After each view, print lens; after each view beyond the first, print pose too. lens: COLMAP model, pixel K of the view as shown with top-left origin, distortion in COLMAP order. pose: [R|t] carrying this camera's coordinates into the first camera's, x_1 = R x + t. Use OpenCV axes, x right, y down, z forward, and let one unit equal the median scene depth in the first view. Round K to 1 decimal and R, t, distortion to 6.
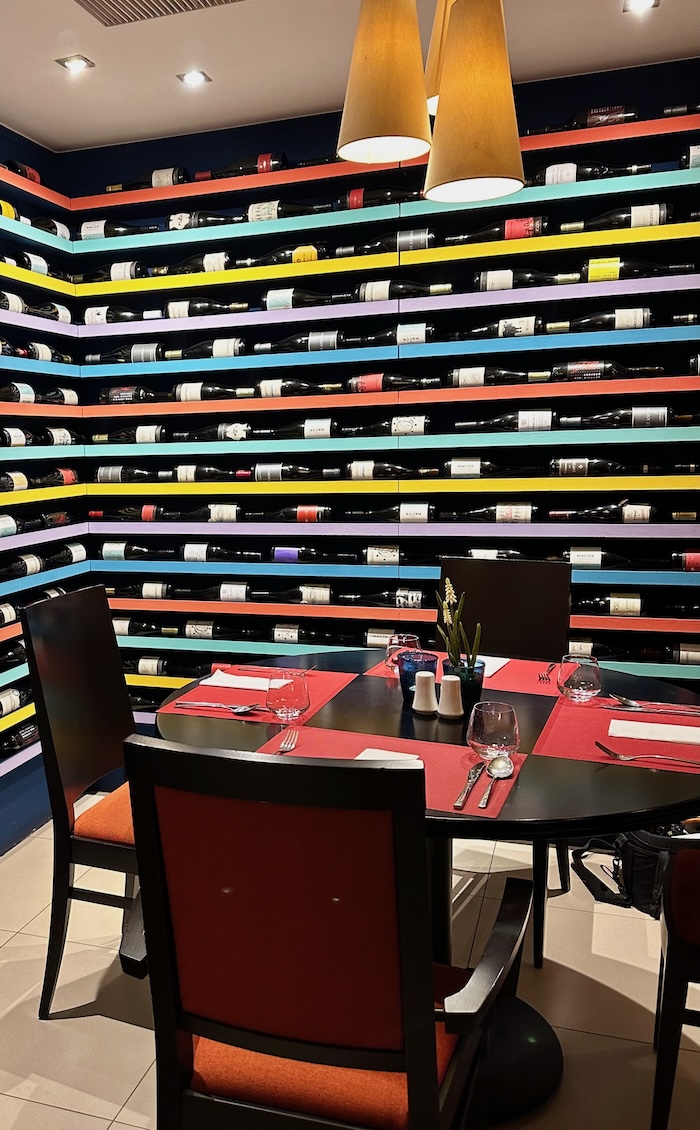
lens RADIAL K [[790.9, 0, 347.1], [0, 790.9, 563.5], [0, 0, 1]] dist [-0.006080, -0.001118]
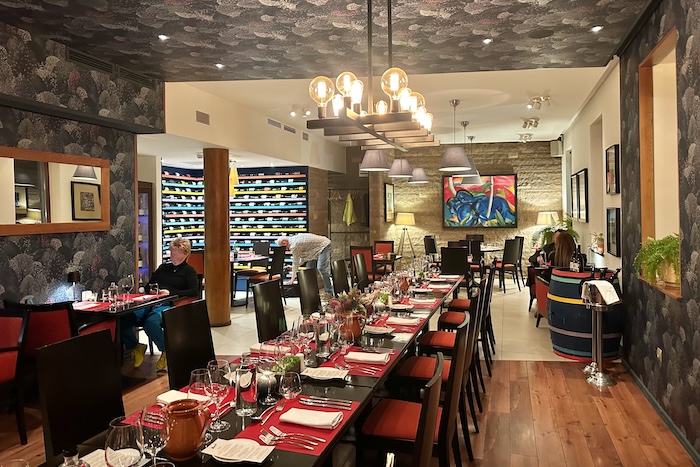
lens RADIAL K [[488.8, 0, 351.5], [0, 488.8, 234.9], [0, 0, 1]] dist [0.005708, 0.000393]
pose [[0.999898, 0.011152, -0.008934, 0.854447], [-0.011960, 0.995289, -0.096217, 0.279808], [0.007819, 0.096314, 0.995320, -2.604279]]
